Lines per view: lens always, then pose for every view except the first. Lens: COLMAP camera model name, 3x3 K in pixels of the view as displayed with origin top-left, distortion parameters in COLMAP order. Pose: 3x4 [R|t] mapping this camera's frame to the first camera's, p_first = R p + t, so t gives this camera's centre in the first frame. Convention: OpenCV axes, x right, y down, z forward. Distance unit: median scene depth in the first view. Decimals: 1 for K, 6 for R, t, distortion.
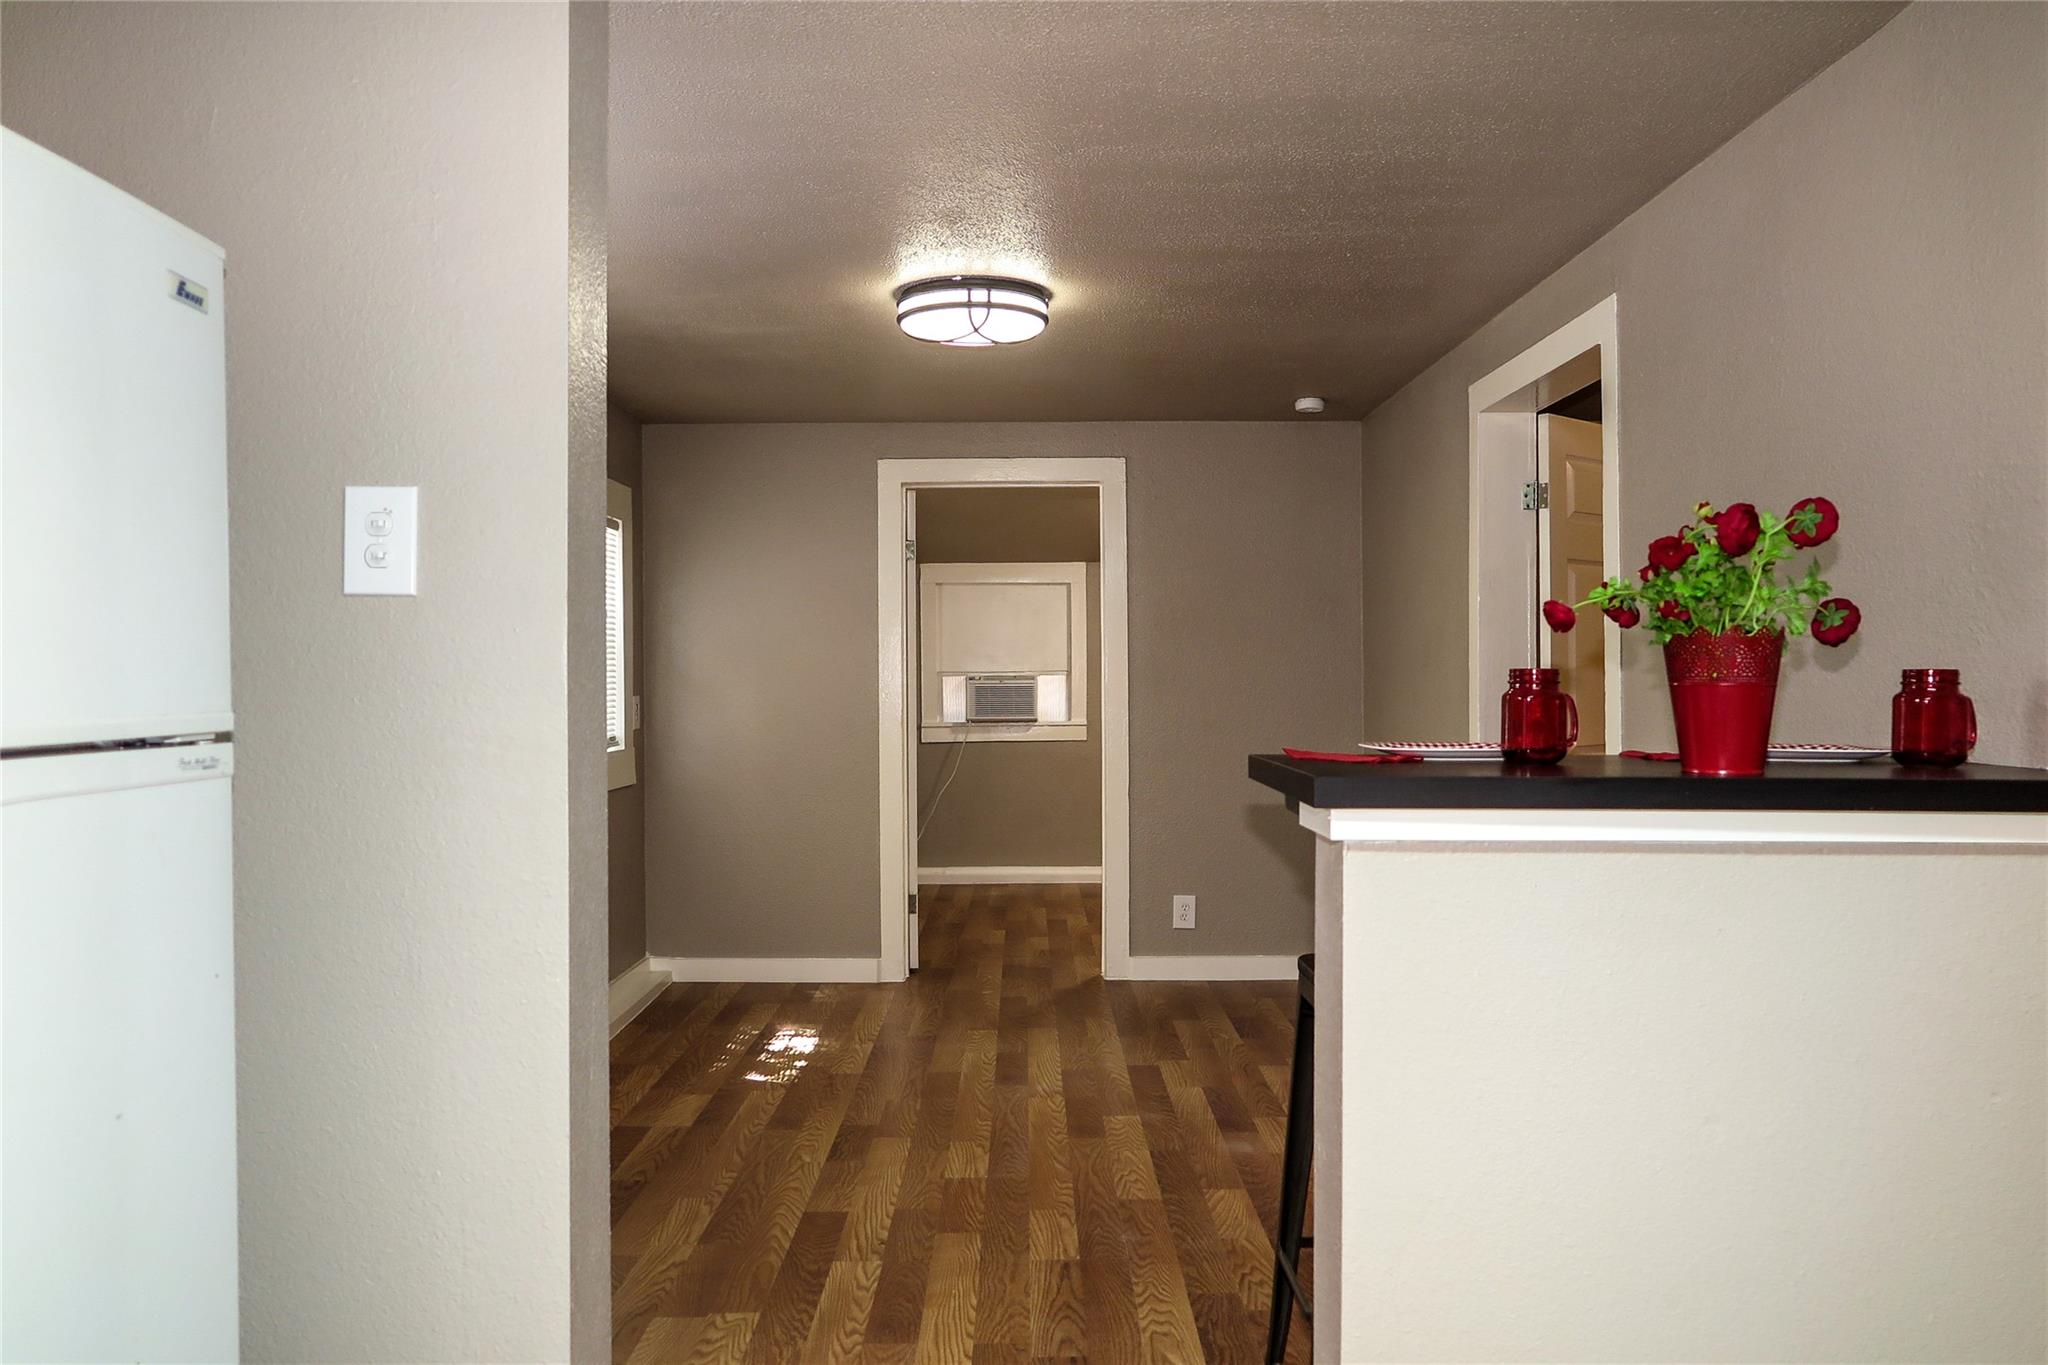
lens RADIAL K [[1441.2, 0, 1021.6], [0, 1441.2, 672.0], [0, 0, 1]] dist [-0.001995, 0.000071]
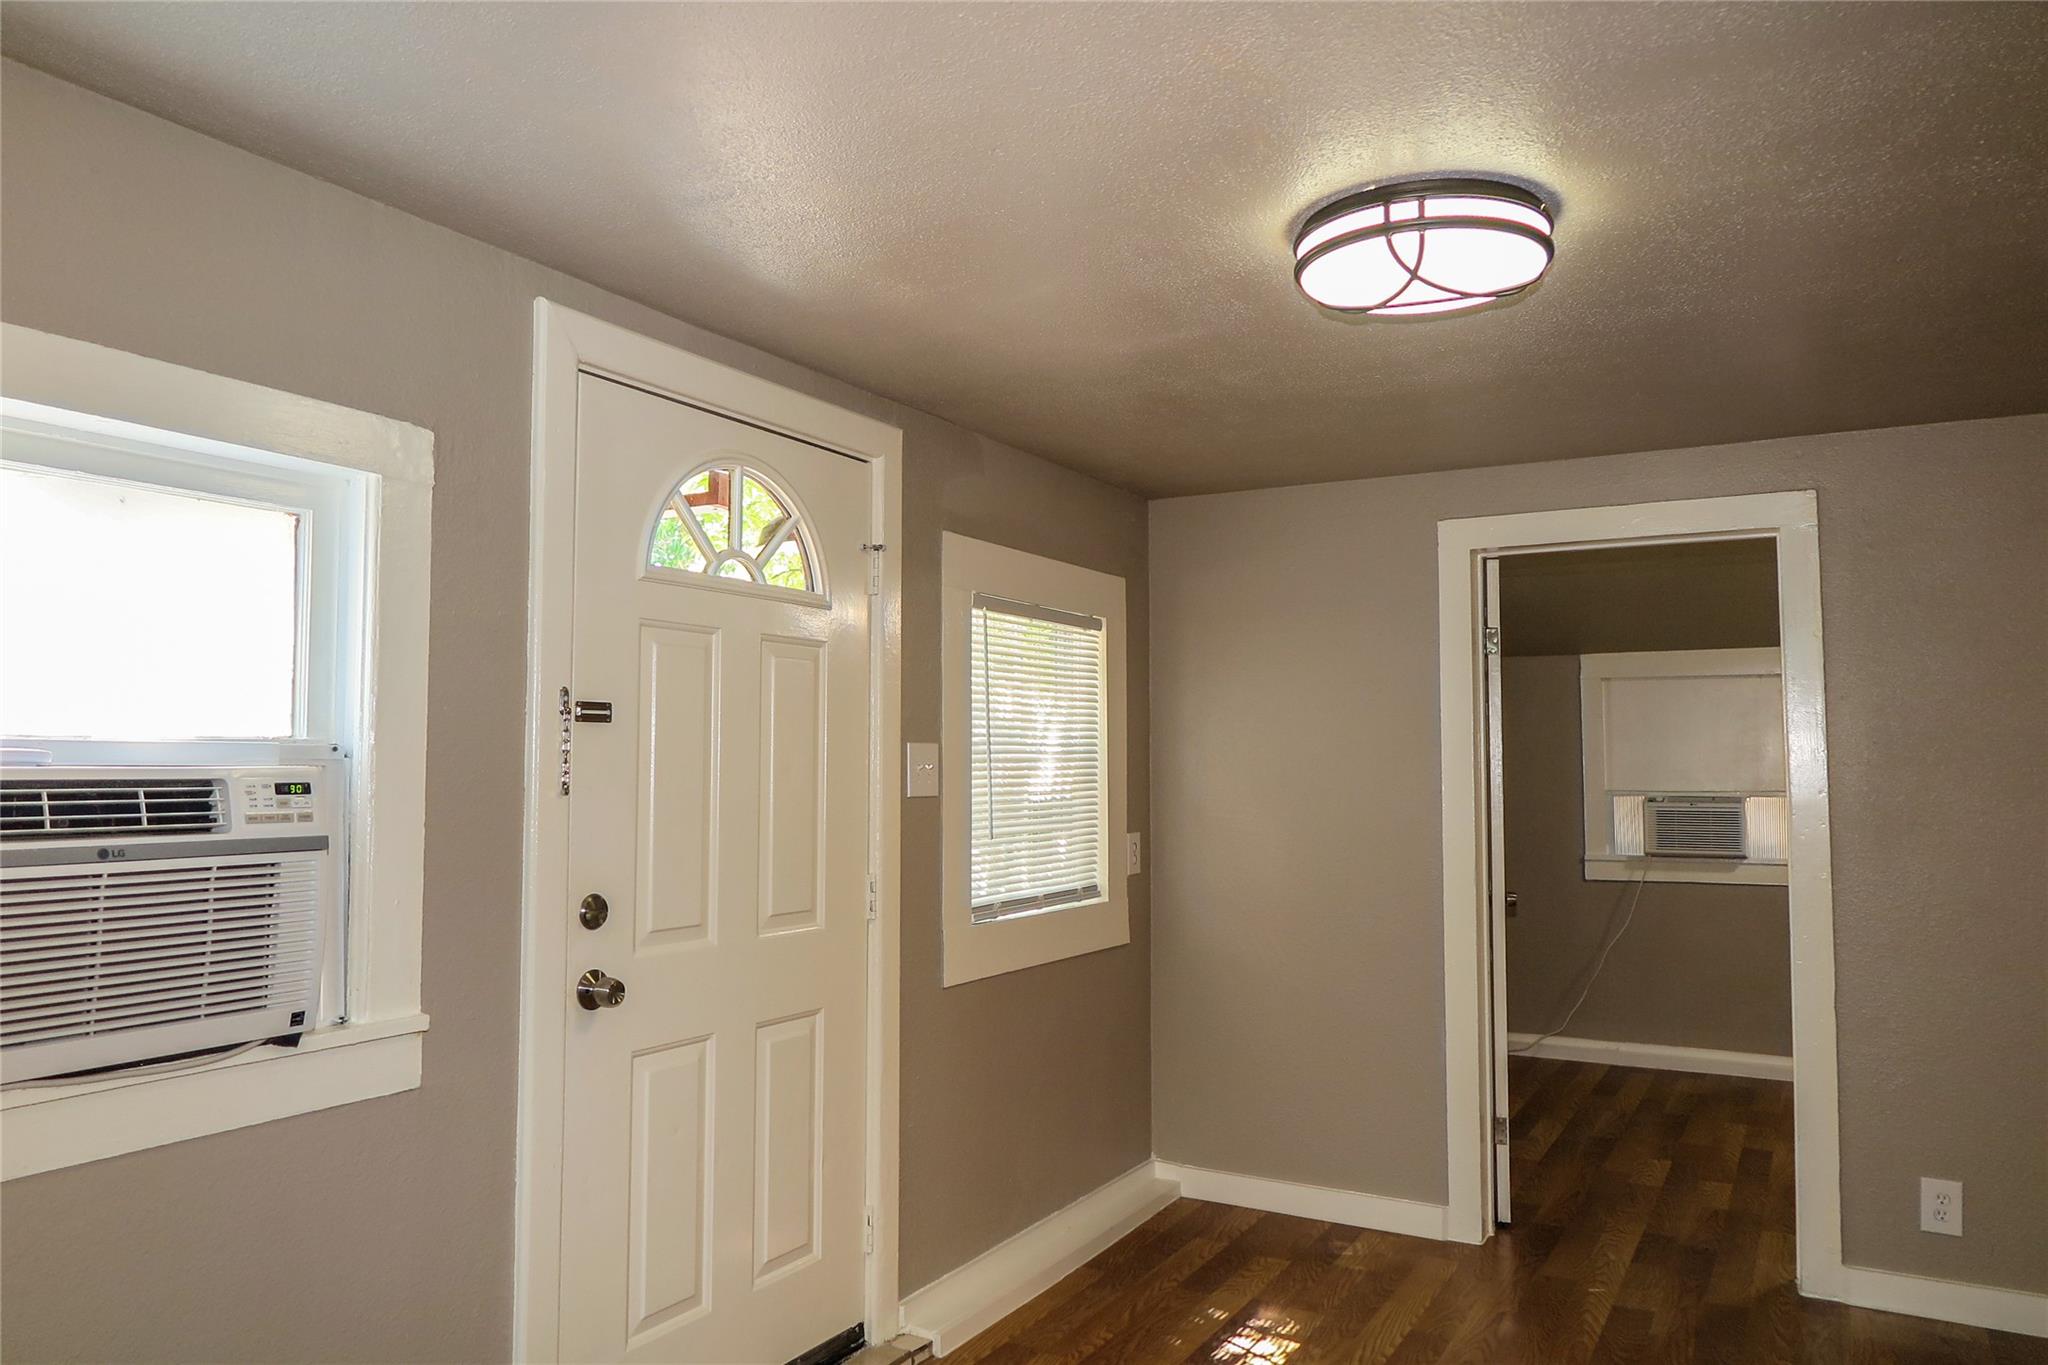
lens RADIAL K [[1441.2, 0, 1026.4], [0, 1441.2, 682.4], [0, 0, 1]] dist [-0.001995, 0.000071]
pose [[0.879213, -0.020846, -0.475973, 0.065399], [-0.006316, 0.998444, -0.055396, -0.022055], [0.476387, 0.051711, 0.877714, 0.252548]]
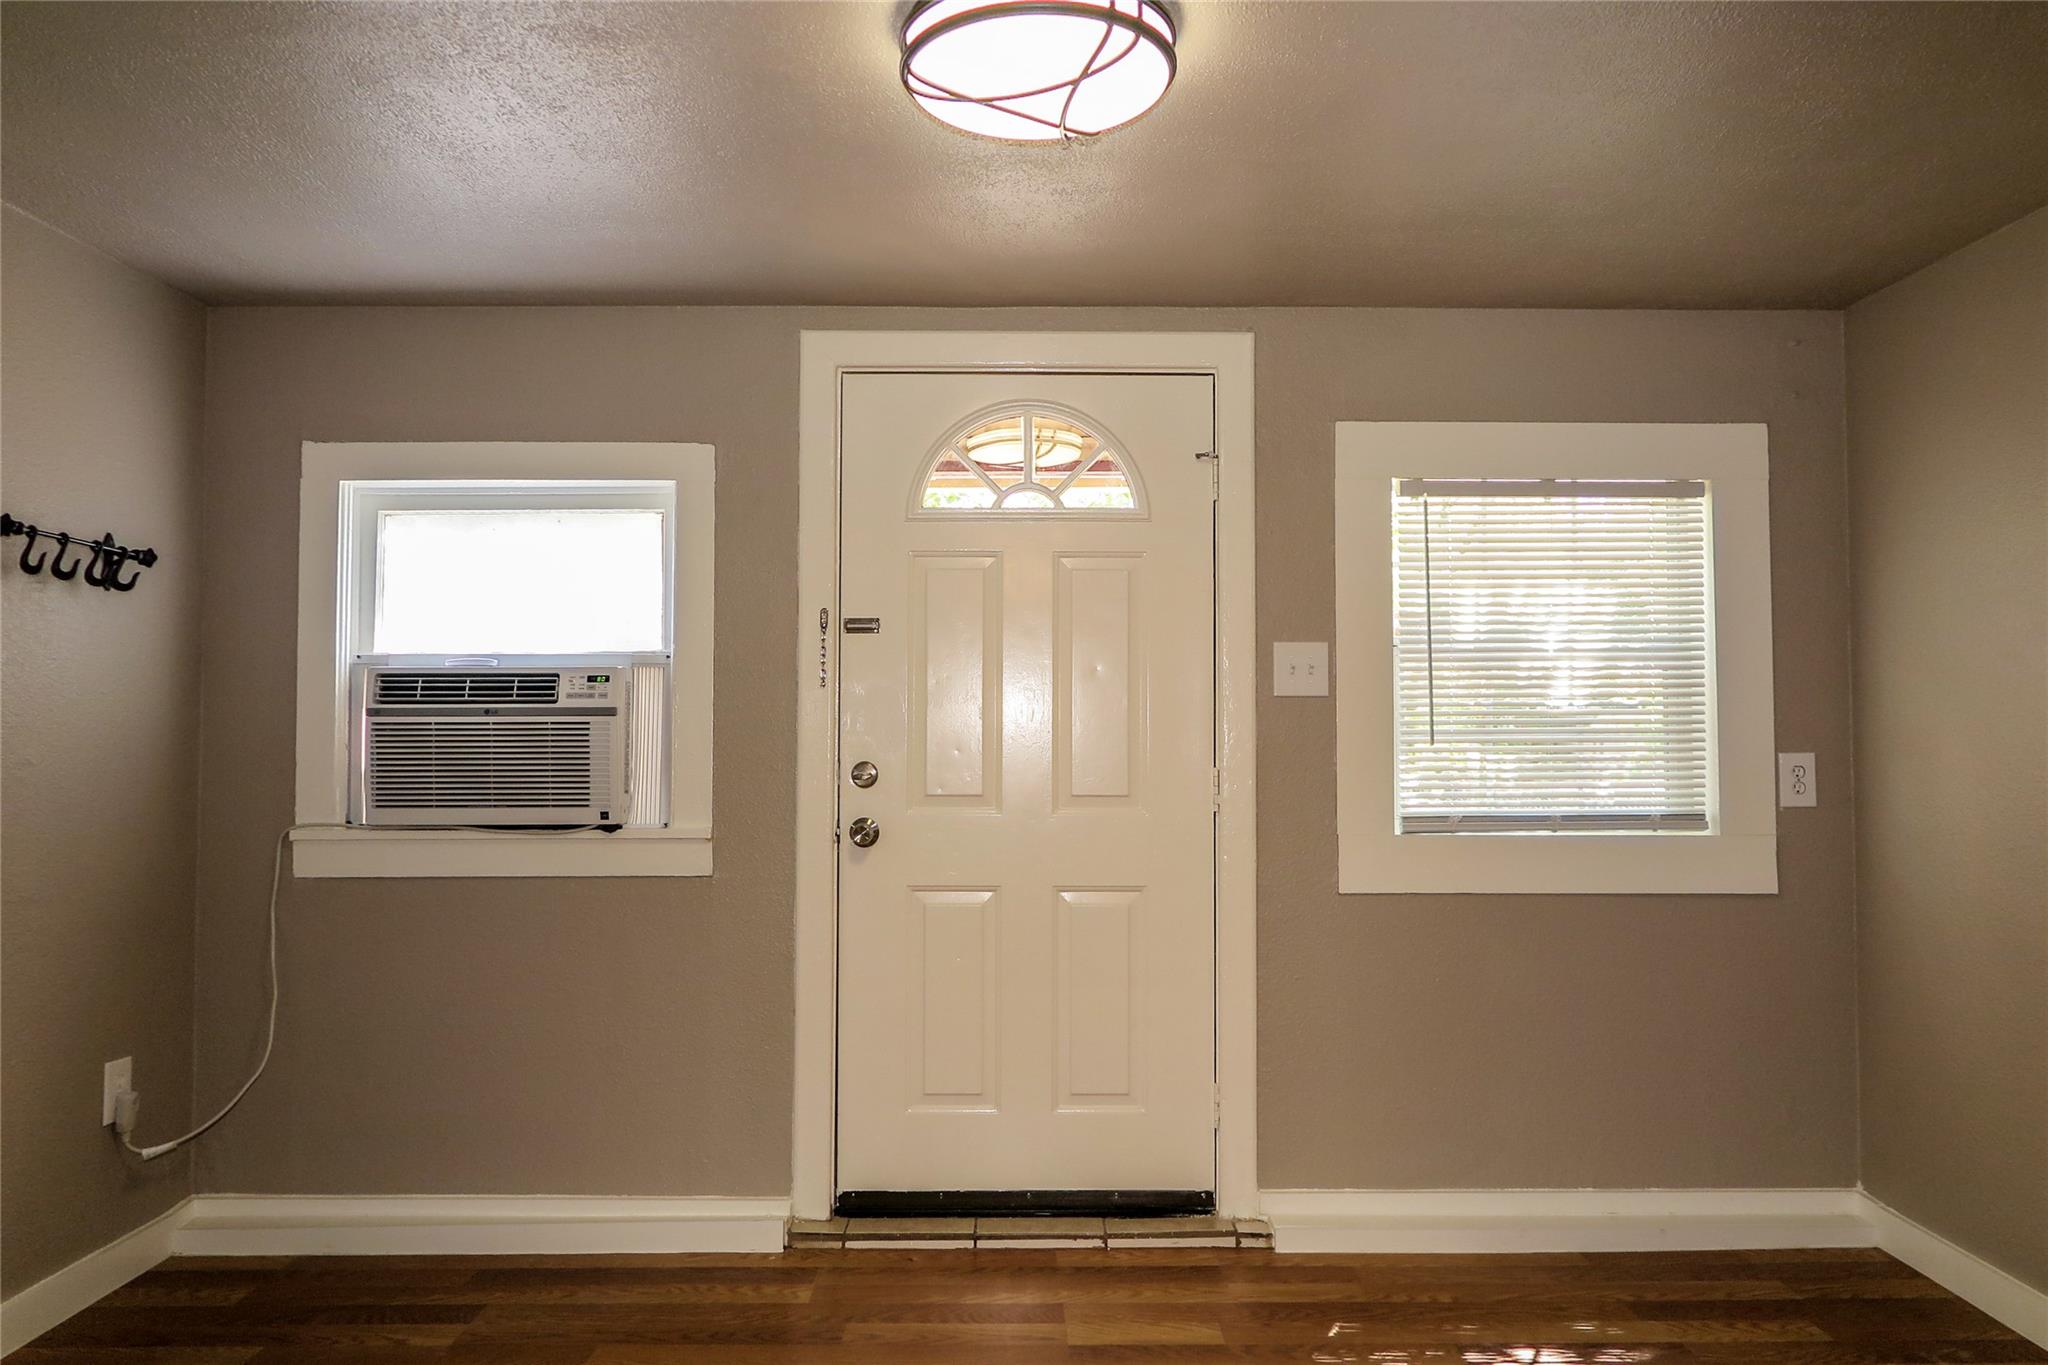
lens RADIAL K [[1441.2, 0, 991.3], [0, 1441.2, 664.6], [0, 0, 1]] dist [-0.001995, 0.000071]
pose [[0.023365, -0.031295, -0.999237, 0.321992], [-0.000240, 0.999510, -0.031309, -0.002786], [0.999727, 0.000971, 0.023346, 0.606158]]
